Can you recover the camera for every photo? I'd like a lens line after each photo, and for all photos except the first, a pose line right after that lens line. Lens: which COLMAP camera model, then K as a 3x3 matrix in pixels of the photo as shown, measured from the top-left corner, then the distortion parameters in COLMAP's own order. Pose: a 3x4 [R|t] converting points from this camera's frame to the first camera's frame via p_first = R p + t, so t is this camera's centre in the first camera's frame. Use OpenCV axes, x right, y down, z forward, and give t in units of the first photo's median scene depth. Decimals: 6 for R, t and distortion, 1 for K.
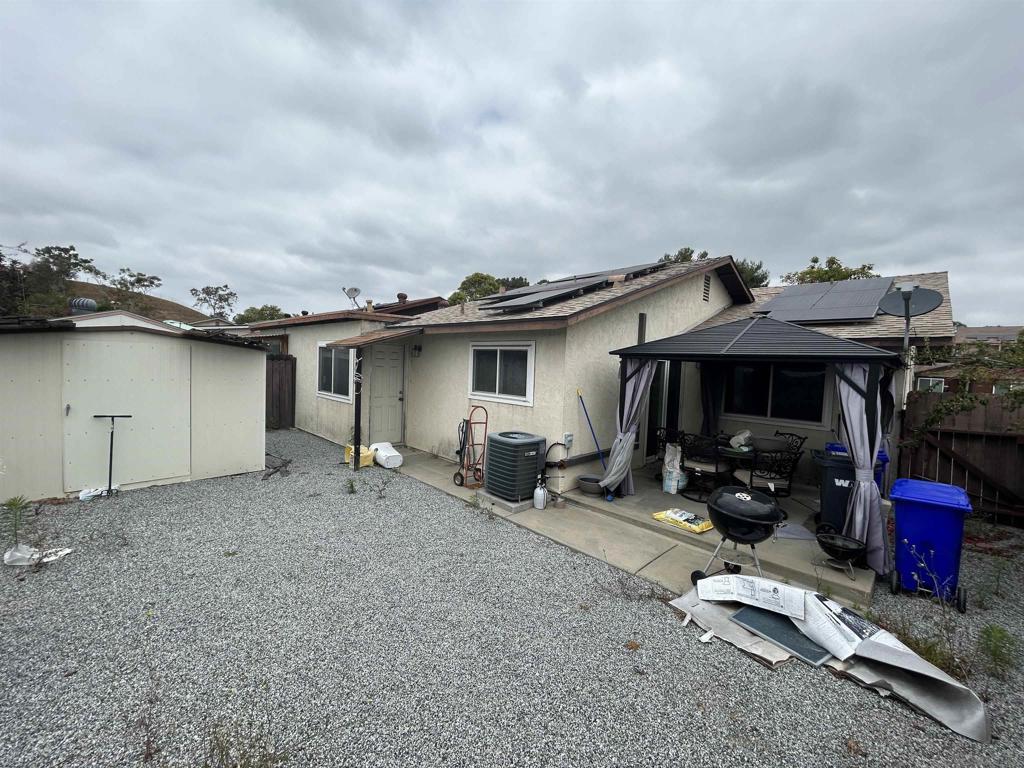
lens RADIAL K [[410.3, 0, 512.4], [0, 410.3, 382.4], [0, 0, 1]] dist [-0.000763, -0.000222]
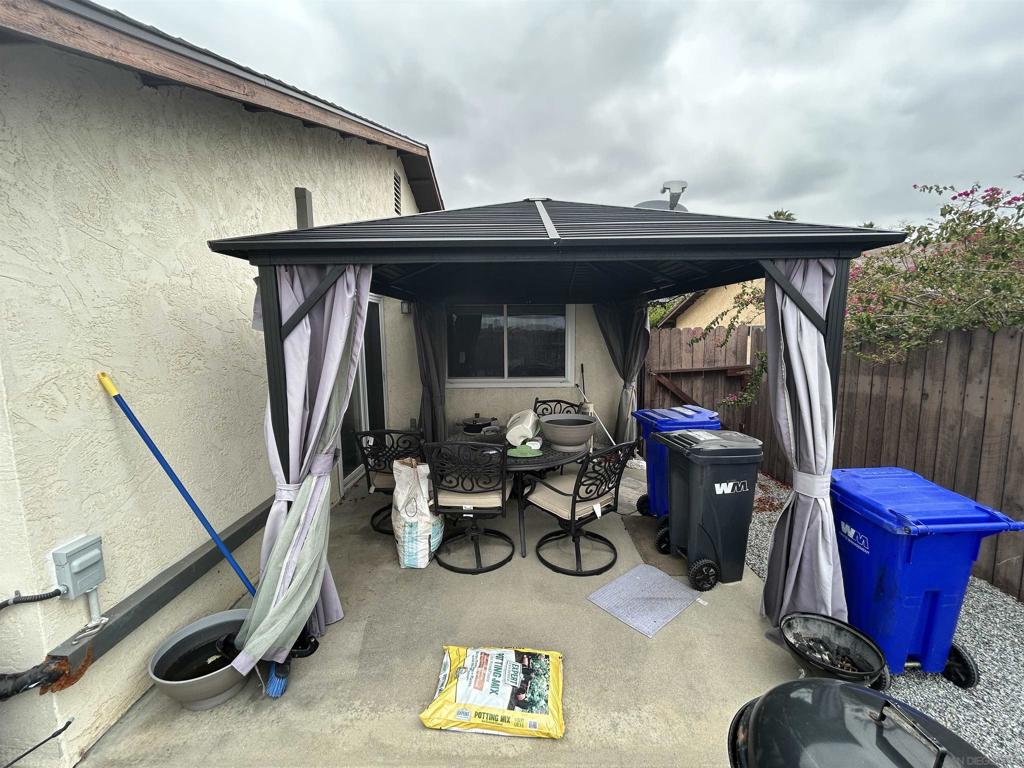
lens RADIAL K [[410.3, 0, 512.4], [0, 410.3, 382.4], [0, 0, 1]] dist [-0.000763, -0.000222]
pose [[0.710594, -0.135565, 0.690419, 0.169976], [0.071052, 0.990073, 0.121275, 0.007770], [-0.700005, -0.037122, 0.713172, 0.613499]]
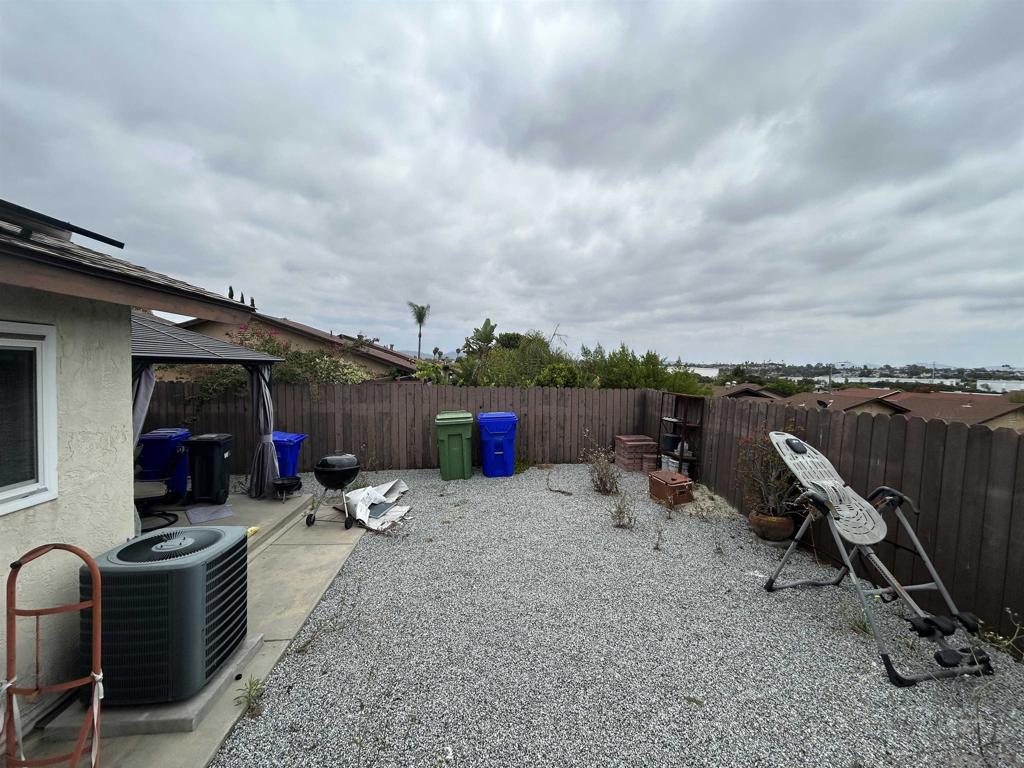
lens RADIAL K [[410.3, 0, 512.4], [0, 410.3, 382.4], [0, 0, 1]] dist [-0.000763, -0.000222]
pose [[-0.759343, -0.077814, 0.646021, -0.538435], [-0.019702, 0.995118, 0.096706, -0.097460], [-0.650392, 0.060705, -0.757169, 1.051726]]
